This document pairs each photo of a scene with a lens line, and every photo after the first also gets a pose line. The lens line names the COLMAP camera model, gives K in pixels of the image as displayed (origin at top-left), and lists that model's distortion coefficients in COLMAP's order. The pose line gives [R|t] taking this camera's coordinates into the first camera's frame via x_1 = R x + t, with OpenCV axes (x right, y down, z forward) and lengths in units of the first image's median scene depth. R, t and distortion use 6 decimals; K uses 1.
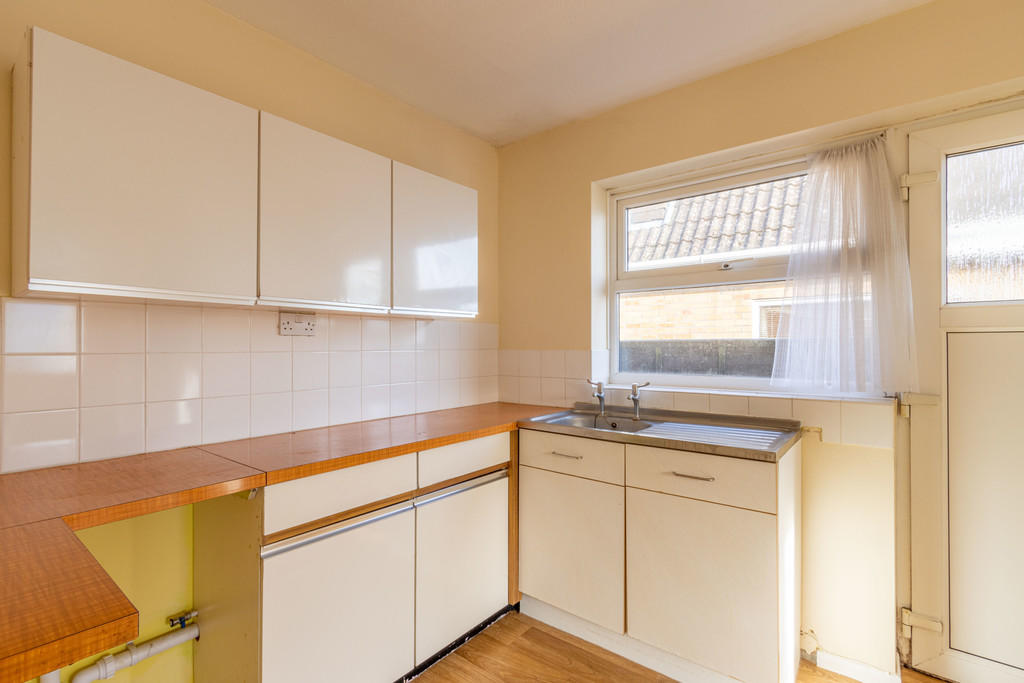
lens RADIAL K [[476.0, 0, 514.2], [0, 476.0, 343.7], [0, 0, 1]] dist [-0.003153, -0.000880]
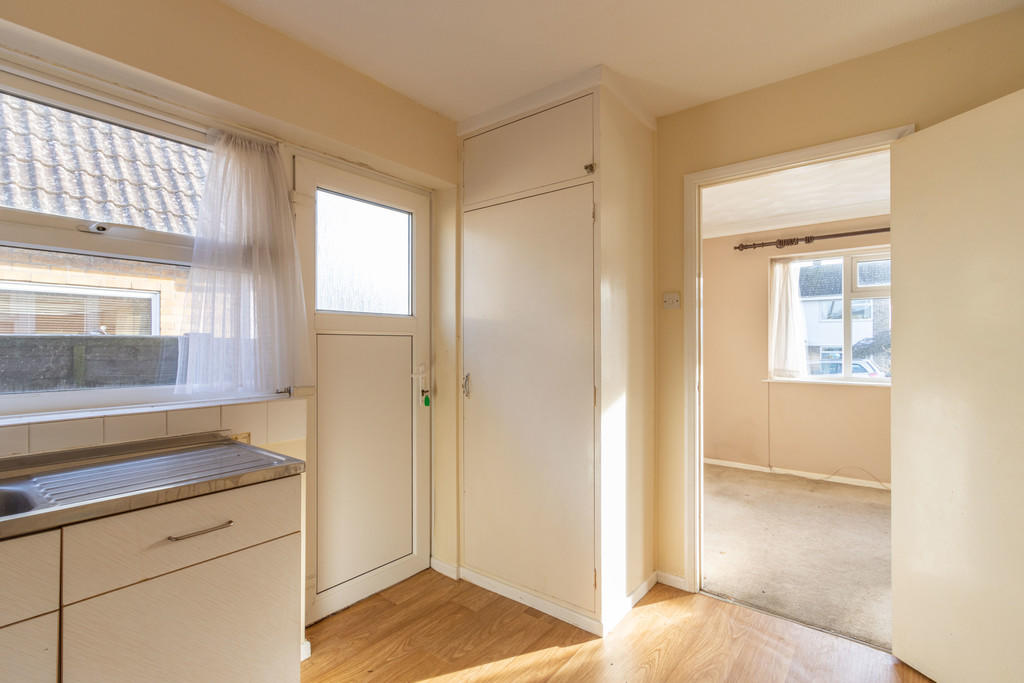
lens RADIAL K [[476.0, 0, 510.5], [0, 476.0, 344.6], [0, 0, 1]] dist [-0.003153, -0.000880]
pose [[-0.001823, -0.000244, 0.999998, -0.266154], [-0.006396, 0.999980, 0.000232, 0.000649], [-0.999978, -0.006395, -0.001824, 0.440918]]
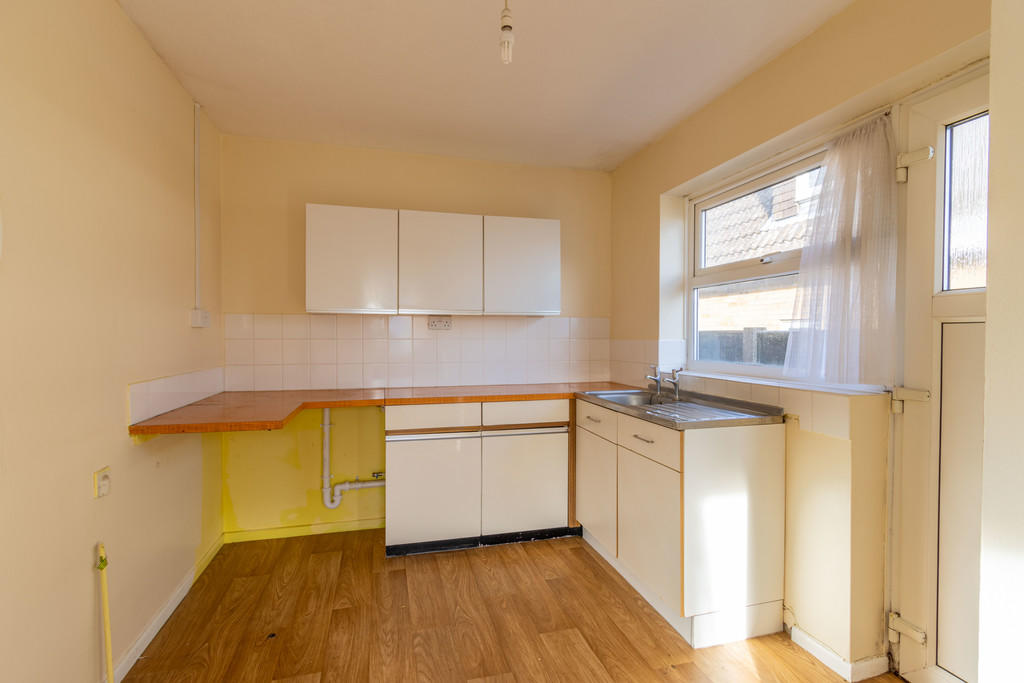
lens RADIAL K [[476.0, 0, 507.5], [0, 476.0, 341.8], [0, 0, 1]] dist [-0.003153, -0.000880]
pose [[0.805000, 0.009690, -0.593195, 0.674166], [0.001755, 0.999823, 0.018714, -0.005116], [0.593272, -0.016106, 0.804841, -0.194731]]
